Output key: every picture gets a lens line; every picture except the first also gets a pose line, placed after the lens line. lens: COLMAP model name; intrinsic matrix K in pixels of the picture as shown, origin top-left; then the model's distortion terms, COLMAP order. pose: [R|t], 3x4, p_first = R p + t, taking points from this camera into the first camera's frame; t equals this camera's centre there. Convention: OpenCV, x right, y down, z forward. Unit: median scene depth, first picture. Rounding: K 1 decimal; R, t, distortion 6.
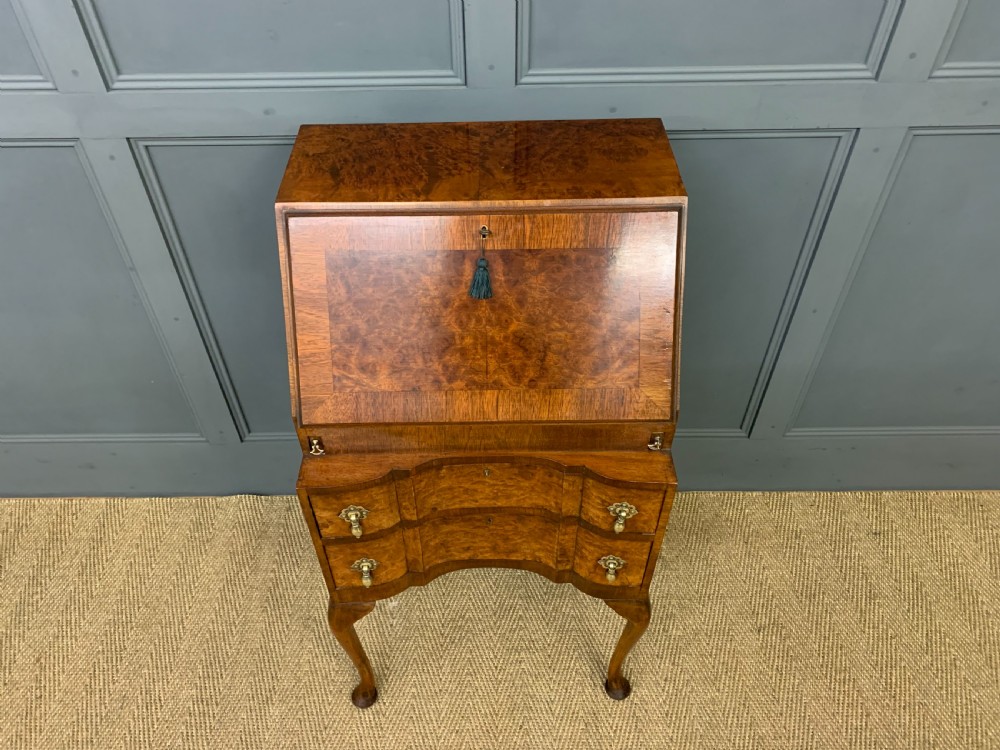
lens RADIAL K [[772.7, 0, 485.0], [0, 772.7, 374.3], [0, 0, 1]] dist [0.016066, -0.008718]
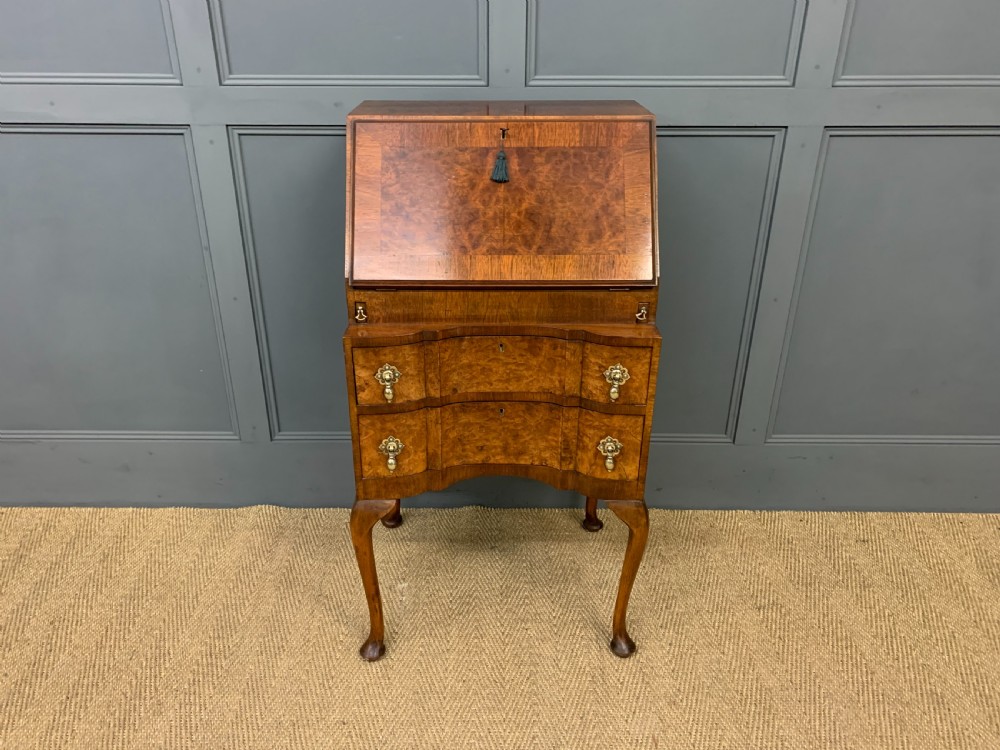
lens RADIAL K [[772.7, 0, 484.7], [0, 772.7, 374.4], [0, 0, 1]] dist [0.016066, -0.008718]
pose [[0.999840, 0.017908, -0.000017, -0.020949], [-0.016894, 0.942913, -0.332610, 0.532776], [-0.005940, 0.332557, 0.943064, -0.094934]]
